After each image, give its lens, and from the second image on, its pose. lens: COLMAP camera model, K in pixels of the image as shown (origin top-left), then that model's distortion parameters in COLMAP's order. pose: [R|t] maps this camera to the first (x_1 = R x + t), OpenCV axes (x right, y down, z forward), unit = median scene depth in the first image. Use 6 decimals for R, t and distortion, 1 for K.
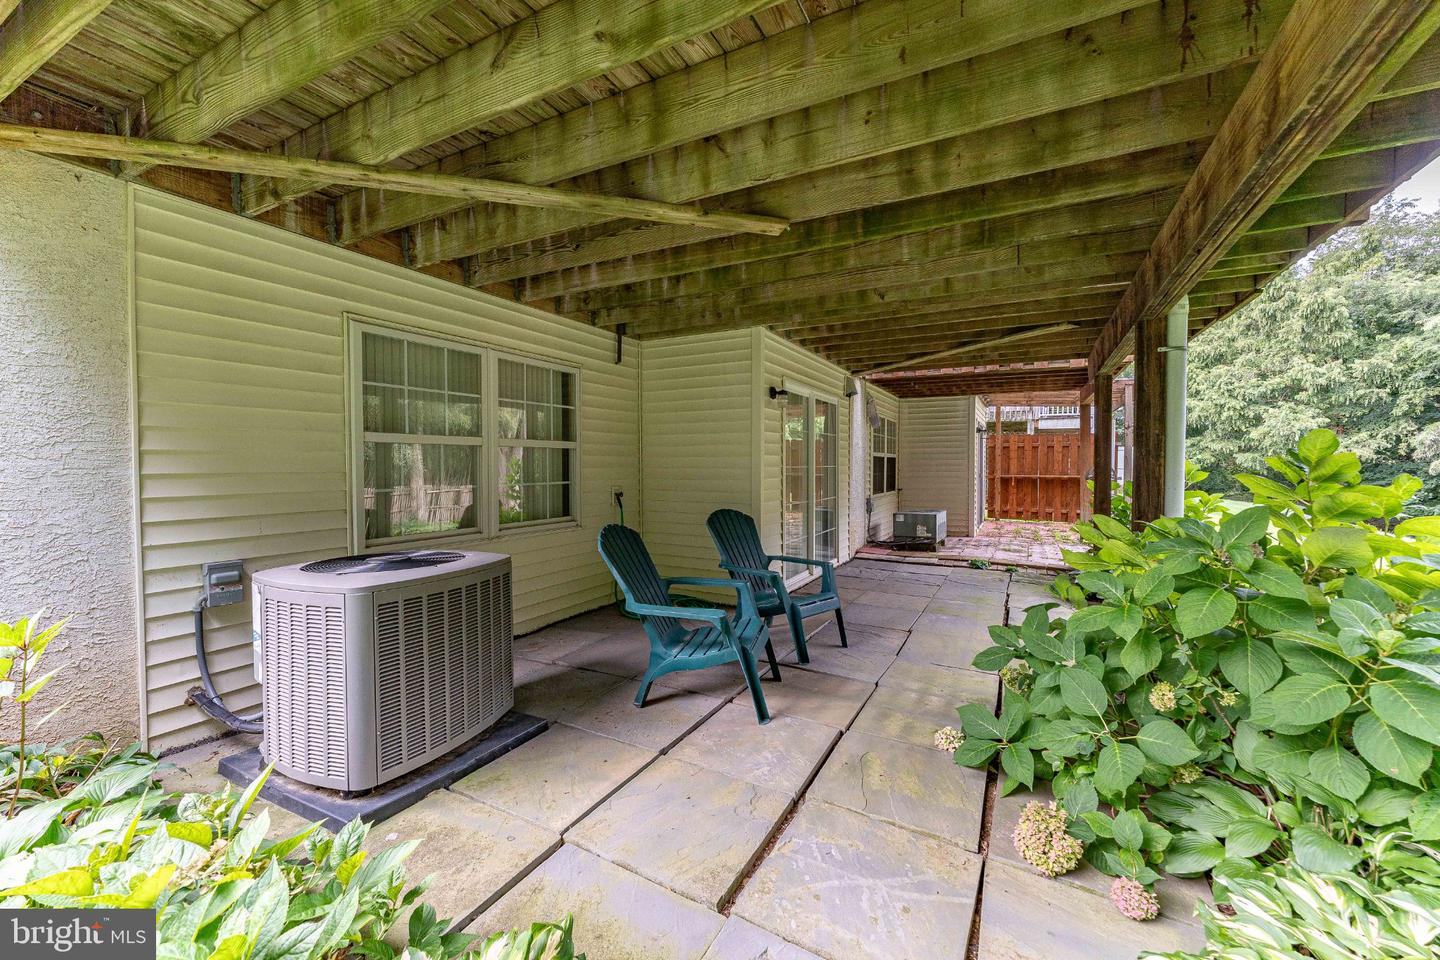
lens RADIAL K [[576.9, 0, 699.6], [0, 576.9, 477.0], [0, 0, 1]] dist [0.000810, -0.000221]
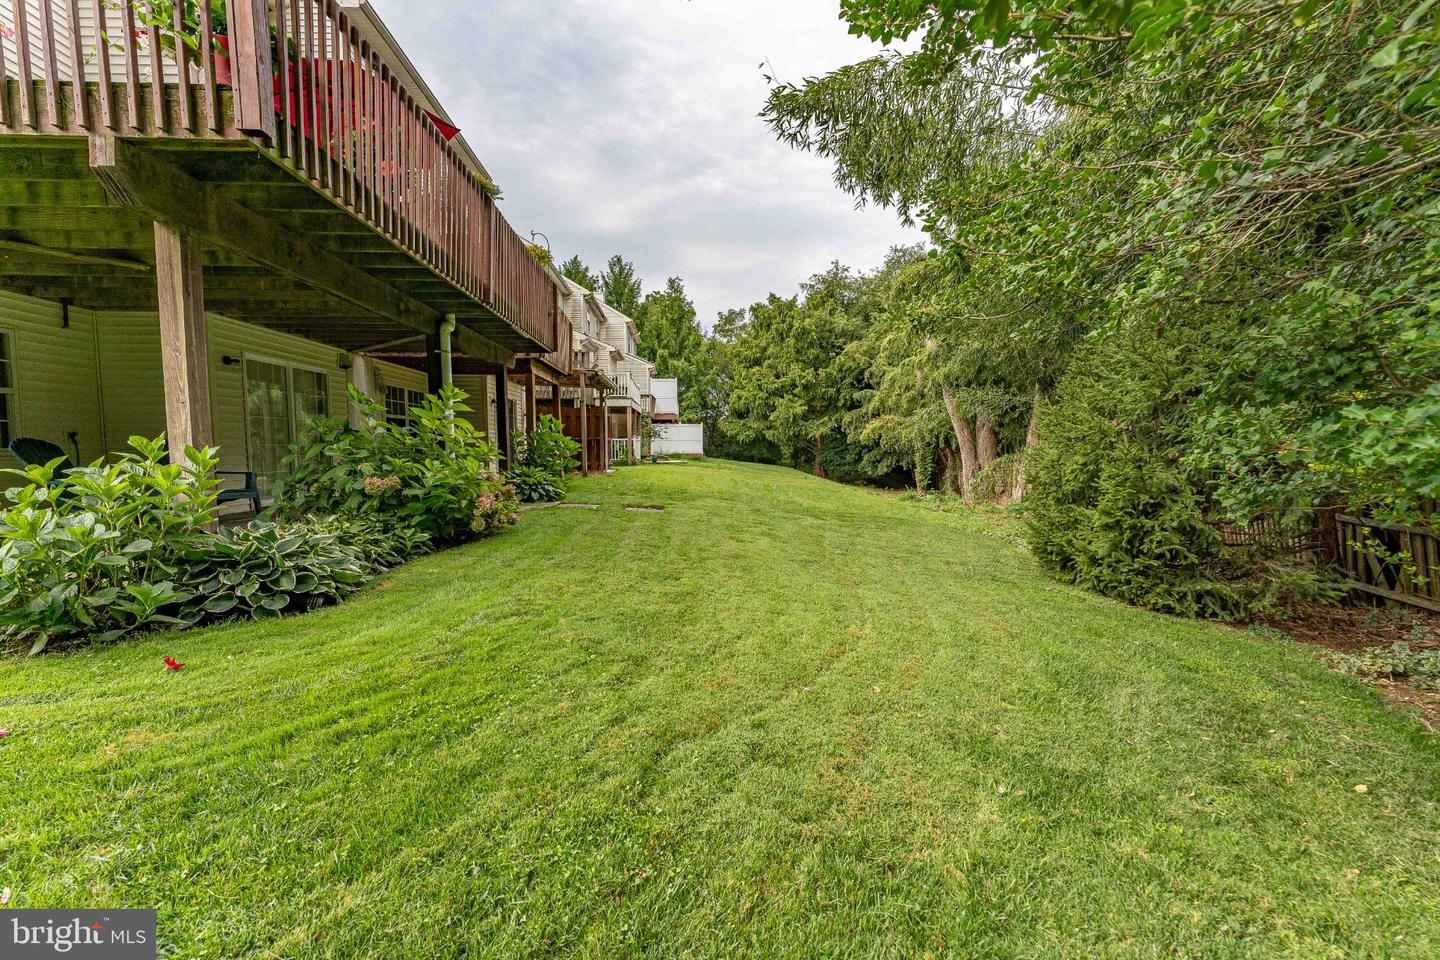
lens RADIAL K [[576.9, 0, 699.6], [0, 576.9, 477.0], [0, 0, 1]] dist [0.000810, -0.000221]
pose [[0.843477, -0.037374, 0.535863, 0.046872], [0.018504, 0.999006, 0.040550, 0.013870], [-0.536846, -0.024287, 0.843330, -0.110816]]
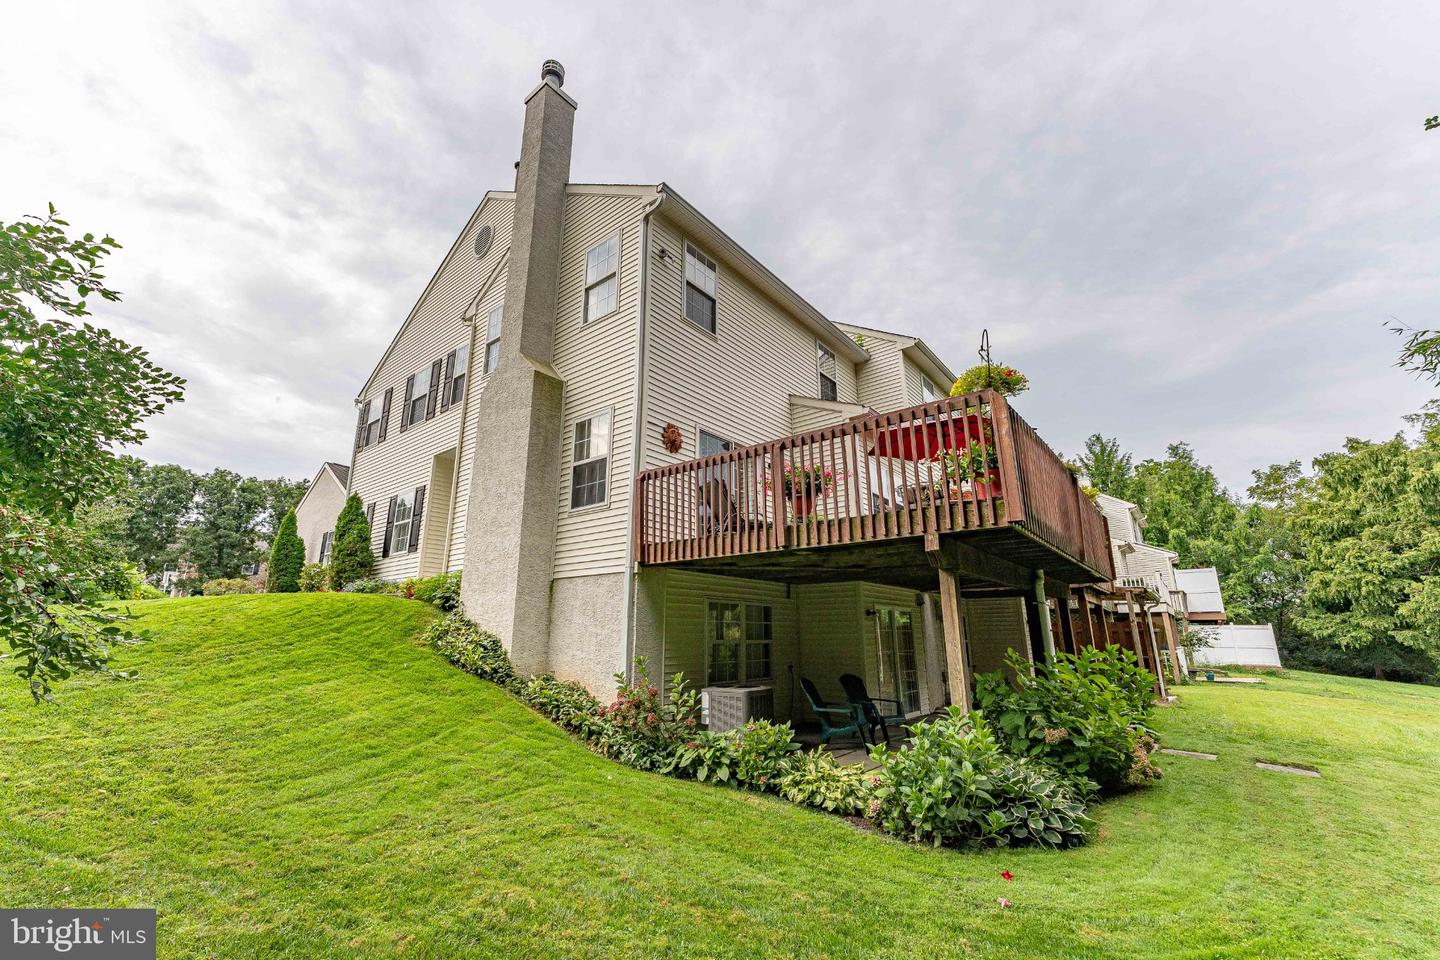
lens RADIAL K [[585.6, 0, 720.0], [0, 585.6, 480.0], [0, 0, 1]] dist [0.003079, -0.000068]
pose [[0.989270, -0.038281, -0.140992, -0.010358], [-0.003246, 0.959064, -0.283170, -0.002004], [0.146060, 0.280590, 0.948649, -0.153202]]
